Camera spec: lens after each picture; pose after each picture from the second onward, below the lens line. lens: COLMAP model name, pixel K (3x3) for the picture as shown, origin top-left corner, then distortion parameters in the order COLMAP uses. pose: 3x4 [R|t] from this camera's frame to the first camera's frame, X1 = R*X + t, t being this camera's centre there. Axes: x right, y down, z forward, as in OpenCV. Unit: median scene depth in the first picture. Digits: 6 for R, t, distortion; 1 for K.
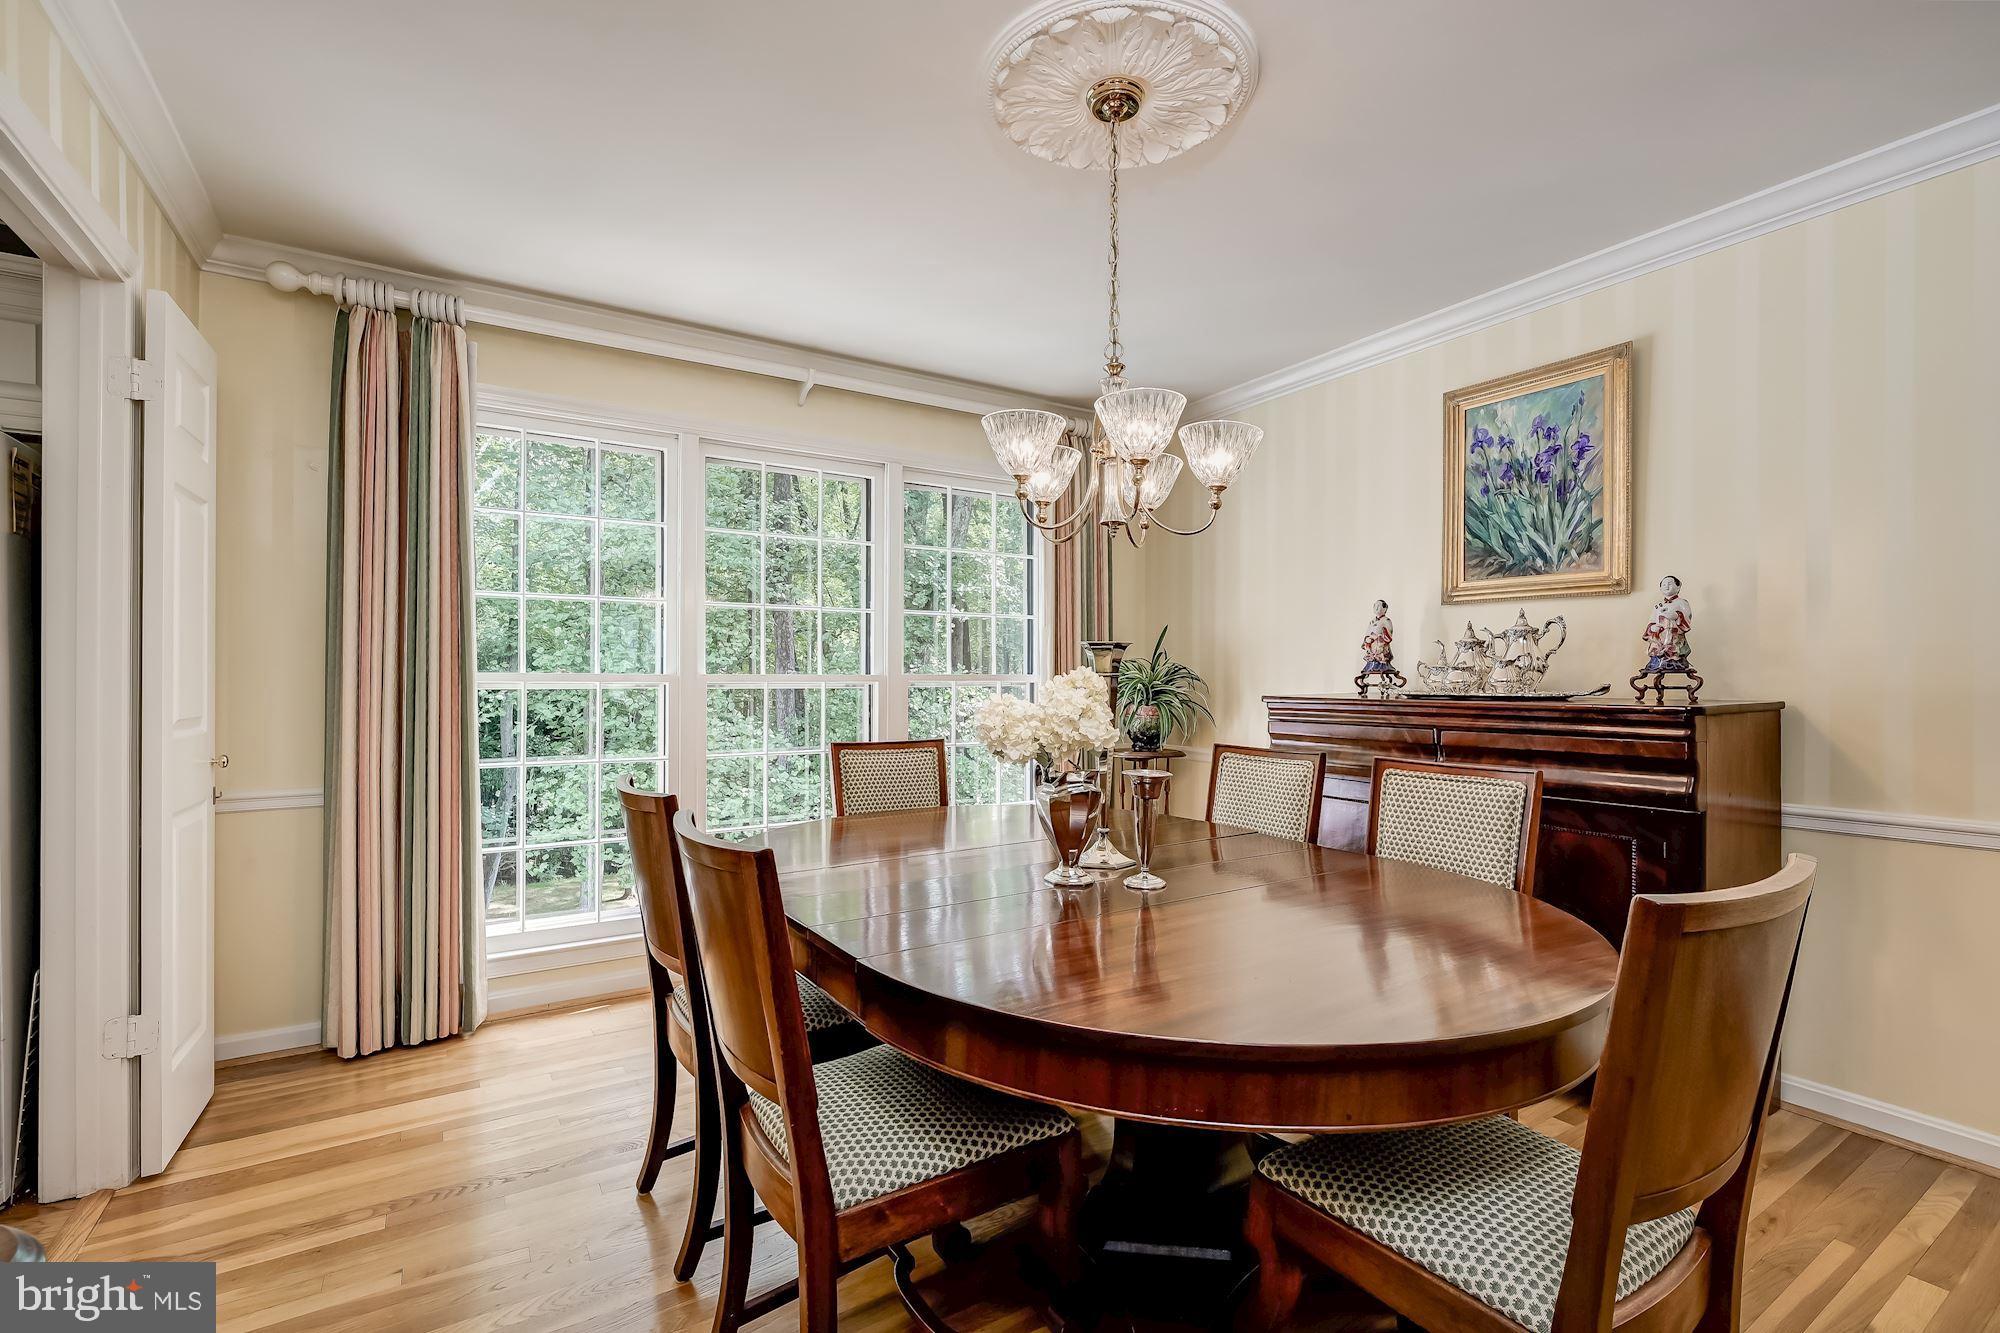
lens RADIAL K [[884.7, 0, 1003.2], [0, 884.7, 678.7], [0, 0, 1]] dist [-0.001543, 0.000774]
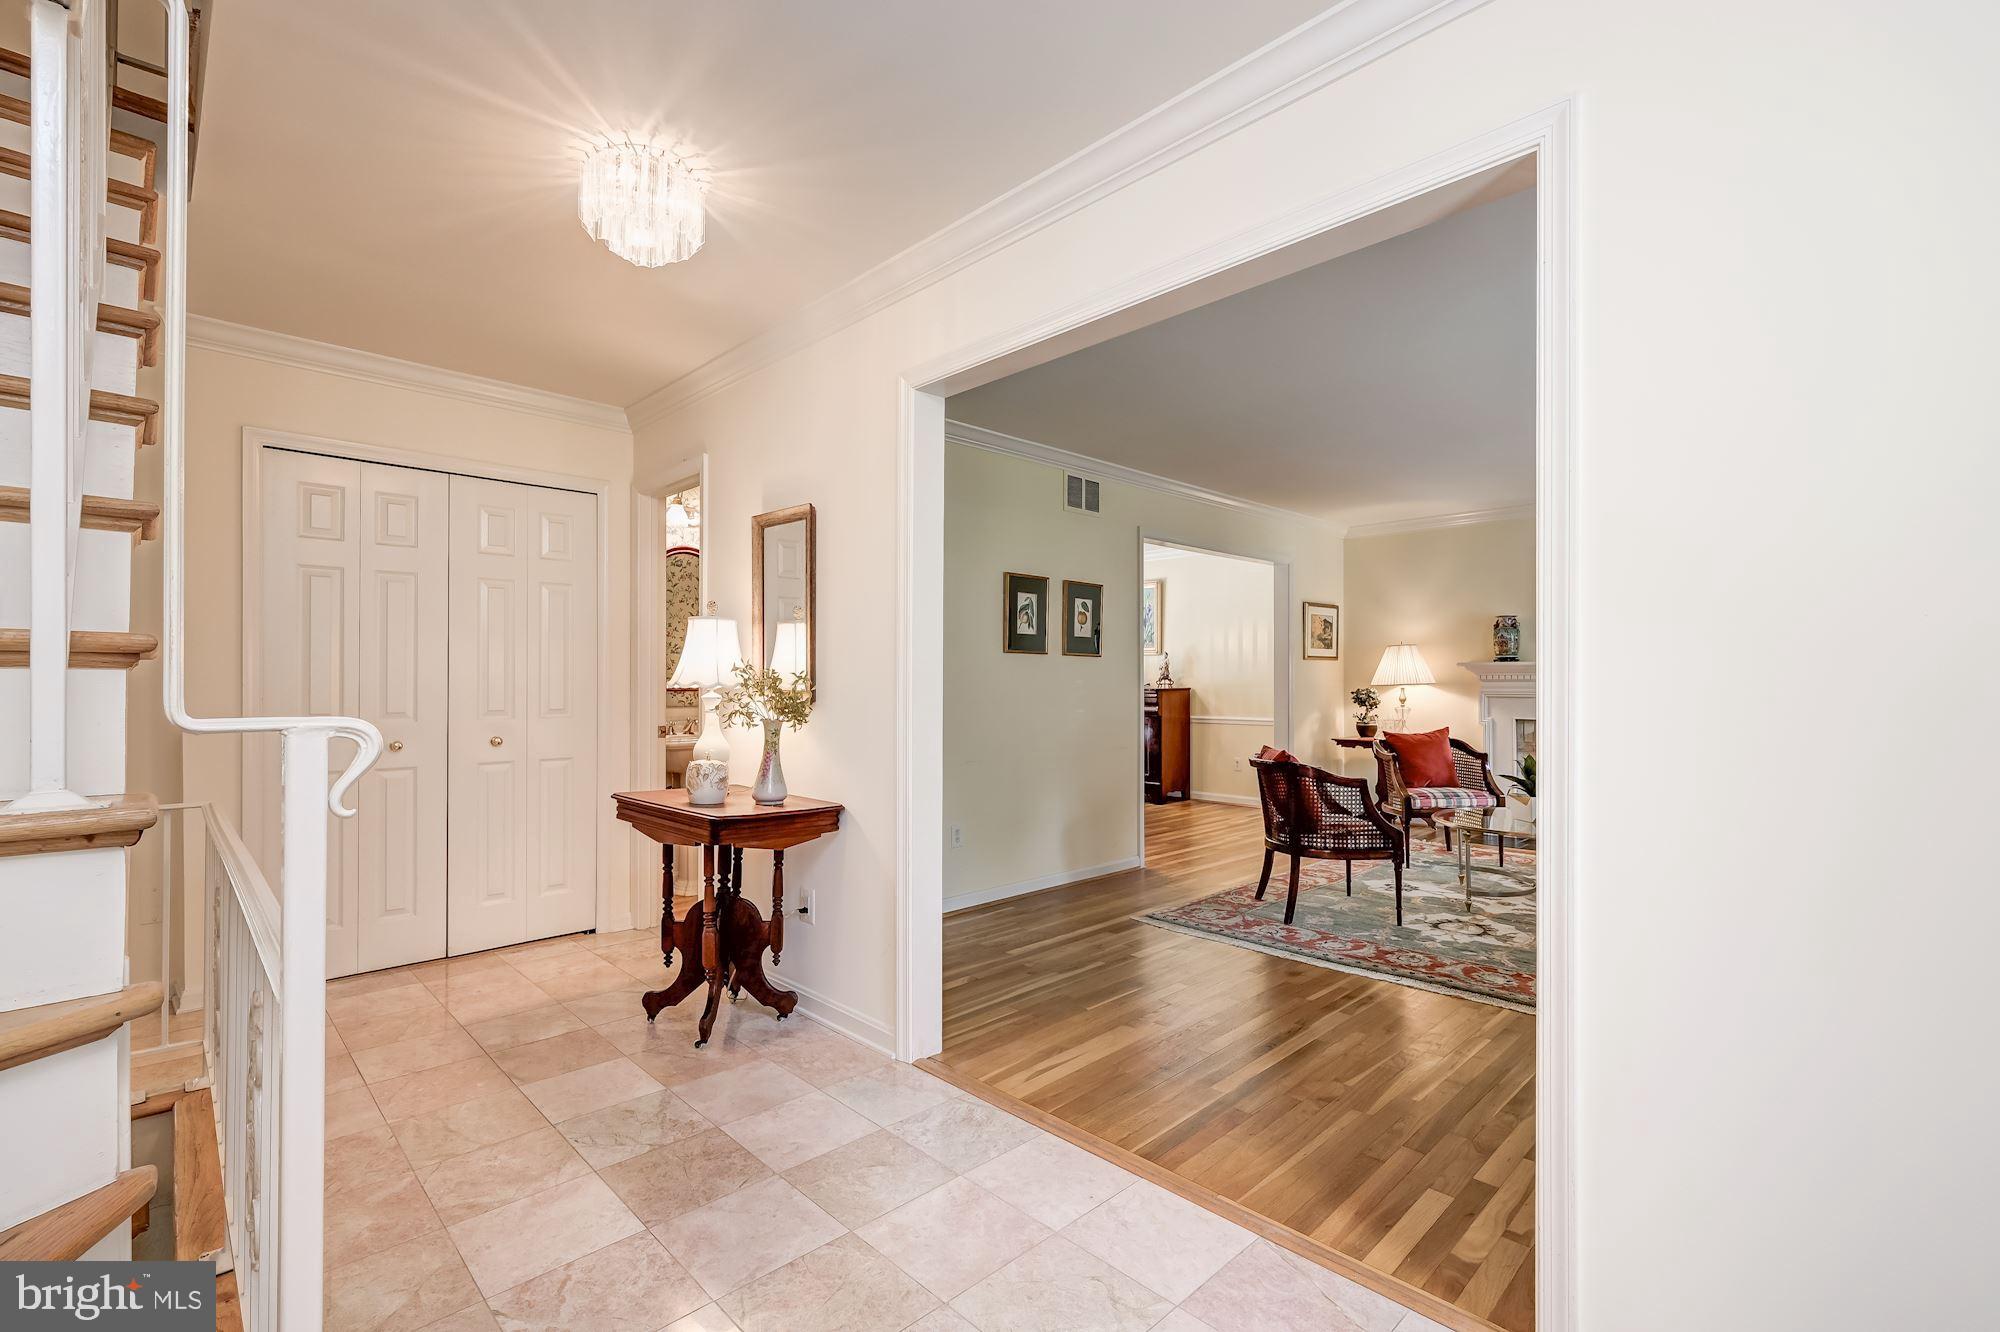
lens RADIAL K [[884.7, 0, 1000.5], [0, 884.7, 680.0], [0, 0, 1]] dist [-0.001543, 0.000774]
pose [[0.979478, -0.003590, 0.201521, -0.522777], [0.003148, 0.999992, 0.002514, -0.014233], [-0.201529, -0.001828, 0.979481, -2.046073]]
